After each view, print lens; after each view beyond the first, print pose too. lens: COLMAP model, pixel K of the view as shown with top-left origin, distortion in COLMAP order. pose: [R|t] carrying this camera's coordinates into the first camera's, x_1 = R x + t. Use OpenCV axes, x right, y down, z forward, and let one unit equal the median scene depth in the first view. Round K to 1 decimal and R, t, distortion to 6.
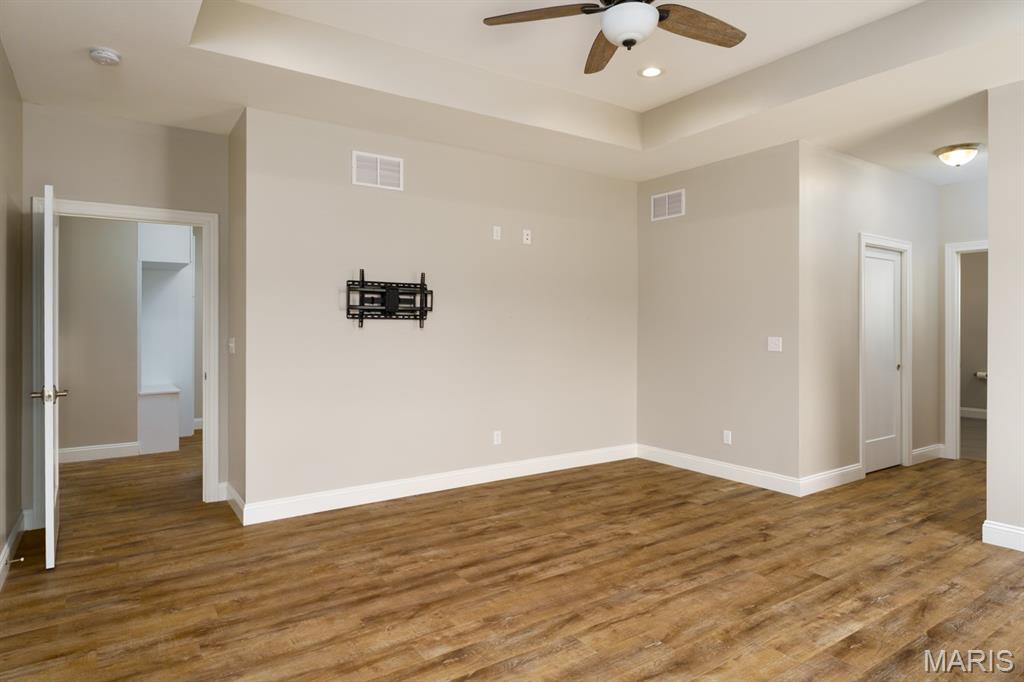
lens RADIAL K [[603.6, 0, 514.3], [0, 603.6, 332.9], [0, 0, 1]] dist [-0.001135, -0.000944]
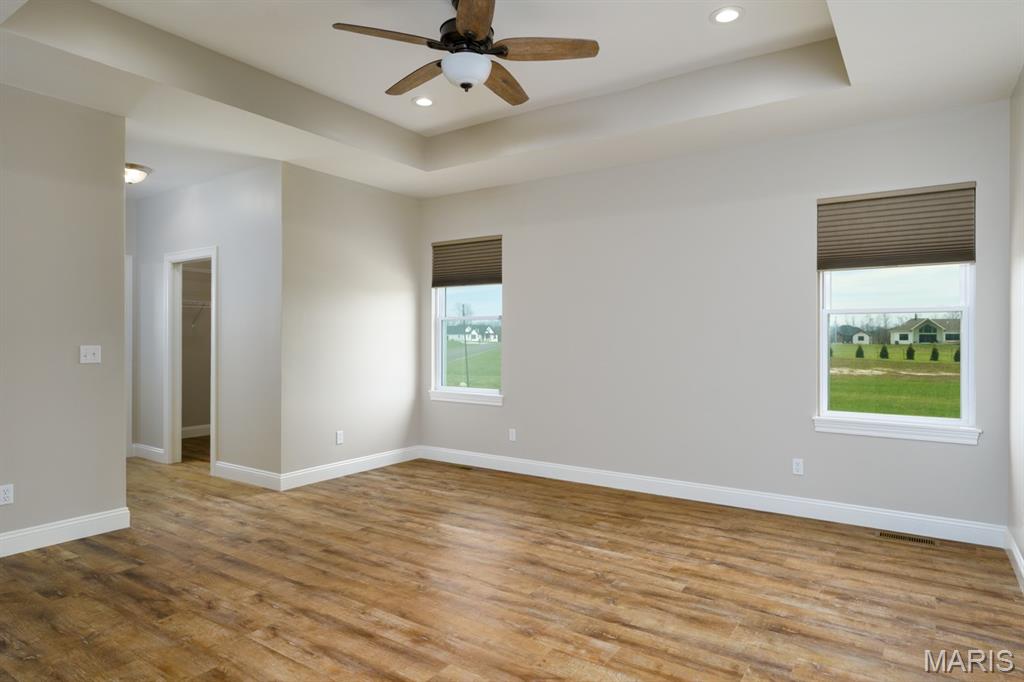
lens RADIAL K [[603.6, 0, 513.8], [0, 603.6, 339.8], [0, 0, 1]] dist [-0.001135, -0.000944]
pose [[-0.363775, -0.008433, 0.931449, -0.747732], [0.006568, 0.999911, 0.011618, -0.009048], [-0.931464, 0.010344, -0.363687, 1.093915]]
